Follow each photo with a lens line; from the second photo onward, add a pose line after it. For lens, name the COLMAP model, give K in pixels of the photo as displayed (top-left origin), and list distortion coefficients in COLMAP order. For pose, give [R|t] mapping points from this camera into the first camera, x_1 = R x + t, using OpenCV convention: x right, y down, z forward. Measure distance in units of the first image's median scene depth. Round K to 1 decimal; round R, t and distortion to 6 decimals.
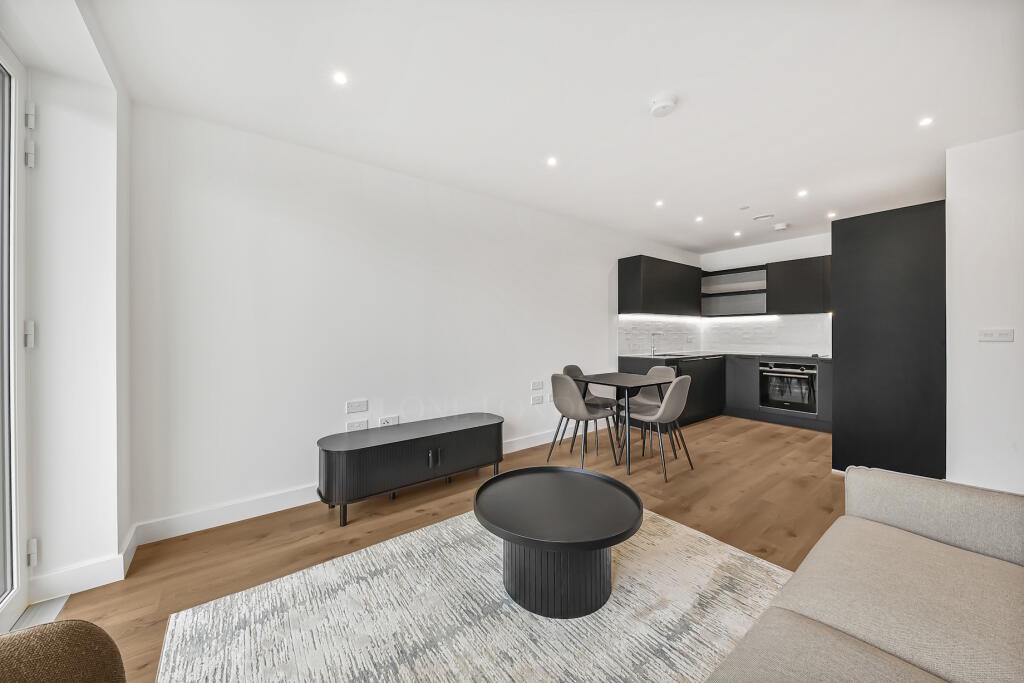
lens RADIAL K [[361.8, 0, 513.5], [0, 361.8, 338.4], [0, 0, 1]] dist [0.001710, -0.000047]
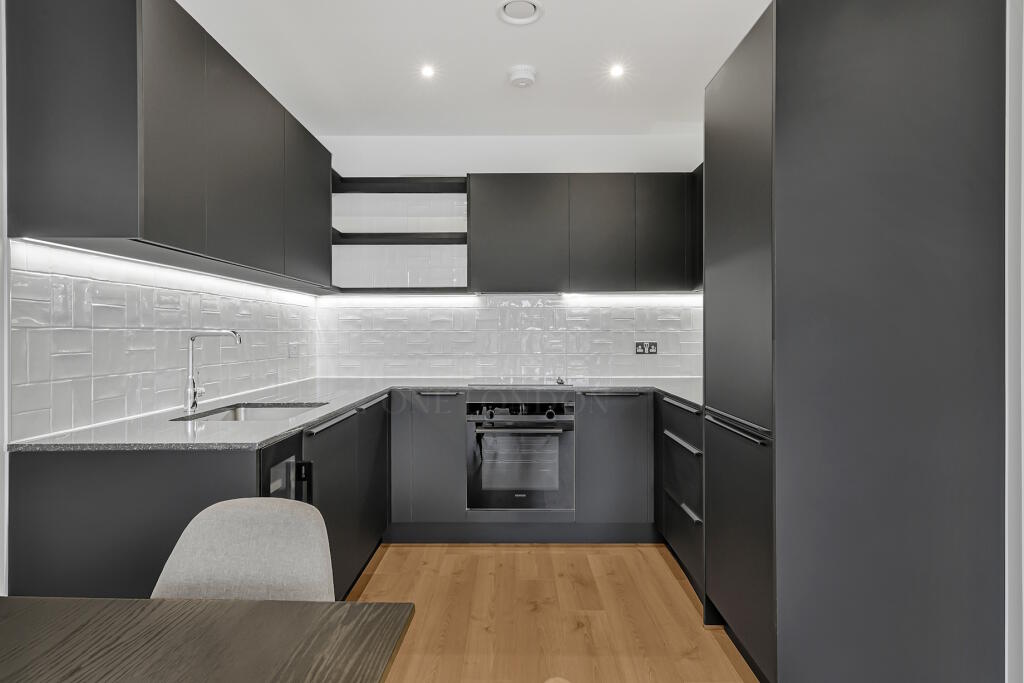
lens RADIAL K [[561.6, 0, 512.0], [0, 561.6, 341.5], [0, 0, 1]] dist [-0.005406, 0.000050]
pose [[0.614910, -0.006902, 0.788567, 0.199722], [0.008268, 0.999963, 0.002305, -0.006003], [-0.788554, 0.005102, 0.614945, 0.546281]]
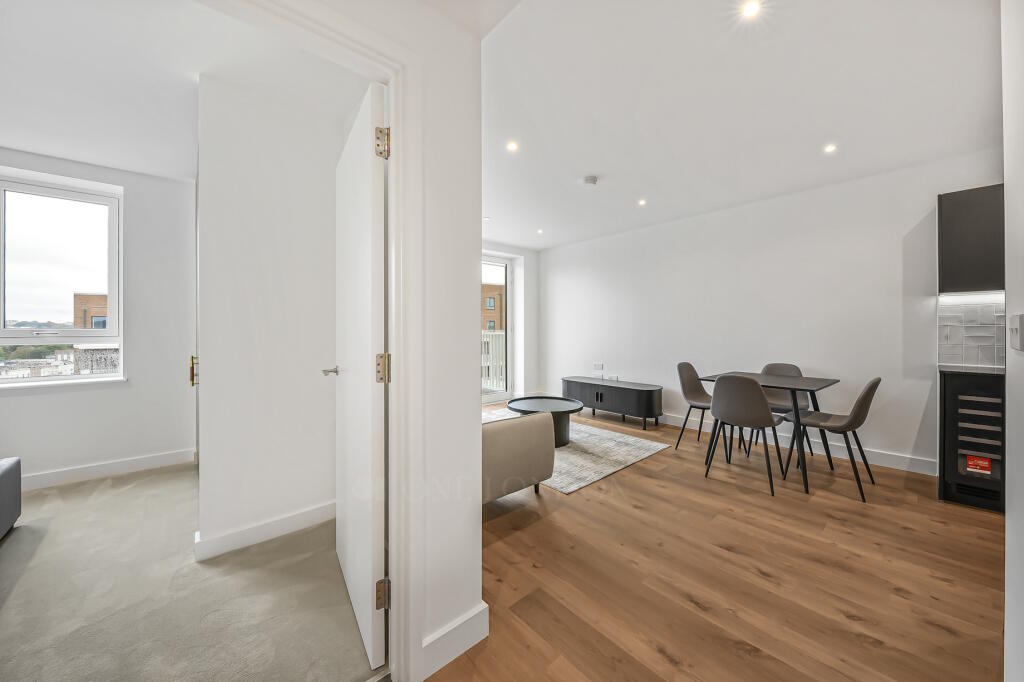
lens RADIAL K [[377.1, 0, 507.3], [0, 377.1, 328.9], [0, 0, 1]] dist [0.000144, -0.000137]
pose [[0.049531, 0.004865, -0.998761, 0.840291], [-0.004353, 0.999980, 0.004655, -0.009675], [0.998763, 0.004117, 0.049551, 0.230459]]
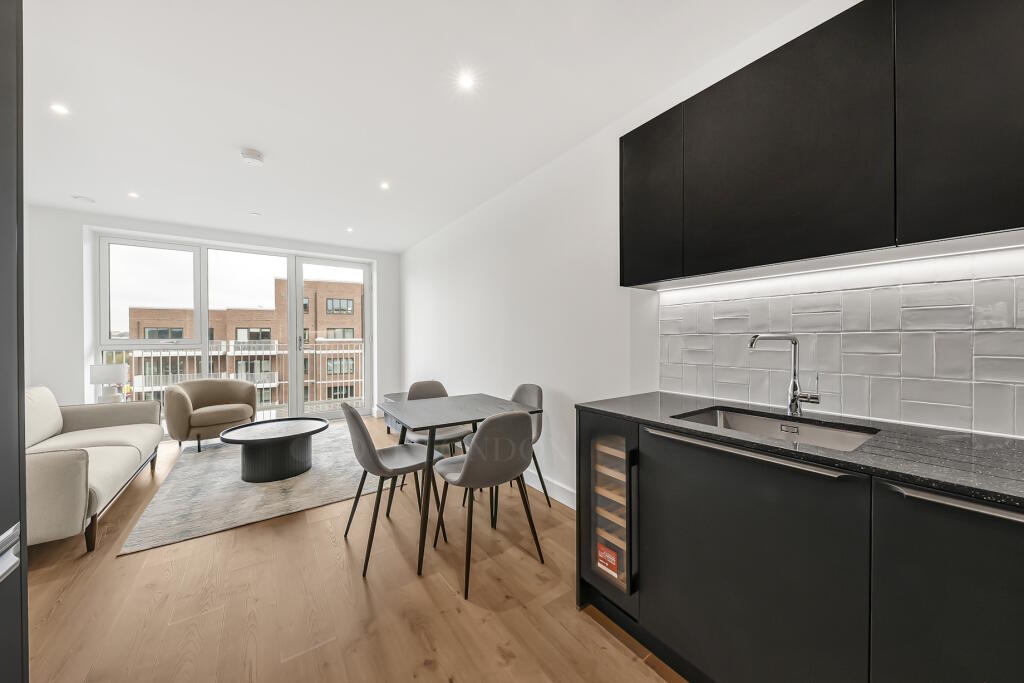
lens RADIAL K [[361.8, 0, 513.5], [0, 361.8, 338.4], [0, 0, 1]] dist [0.001710, -0.000047]
pose [[-0.050093, 0.007035, -0.998720, 0.677641], [-0.000942, 0.999974, 0.007091, -0.013715], [0.998744, 0.001296, -0.050085, 0.801540]]
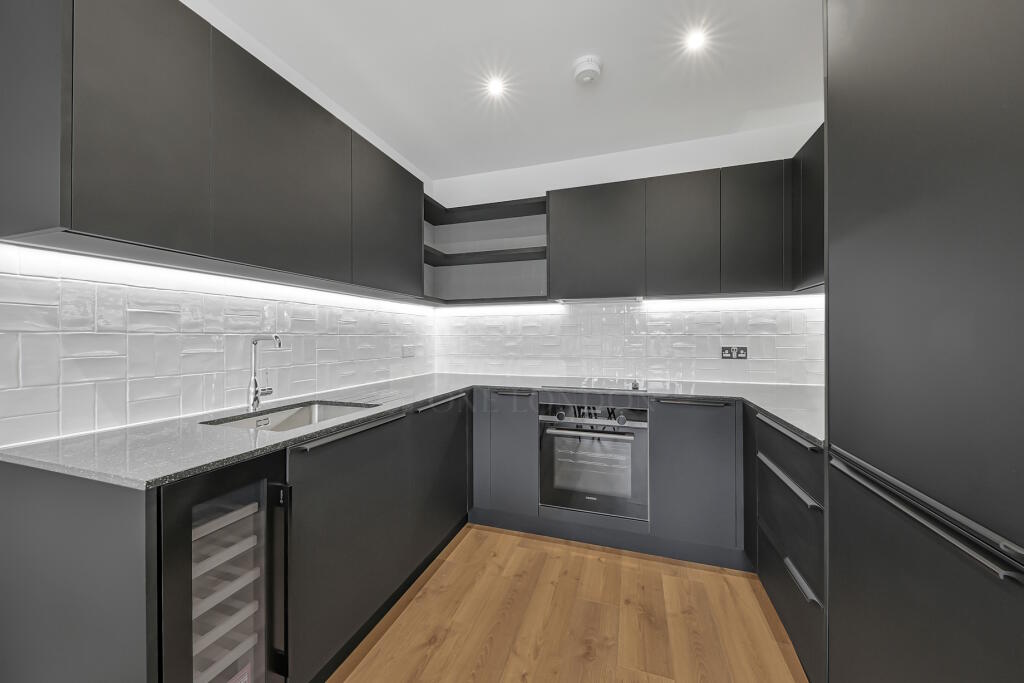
lens RADIAL K [[361.8, 0, 513.5], [0, 361.8, 338.4], [0, 0, 1]] dist [0.001710, -0.000047]
pose [[0.830285, 0.003401, 0.557329, 0.398255], [0.003176, 0.999936, -0.010833, -0.008551], [-0.557331, 0.010765, 0.830221, 0.633901]]
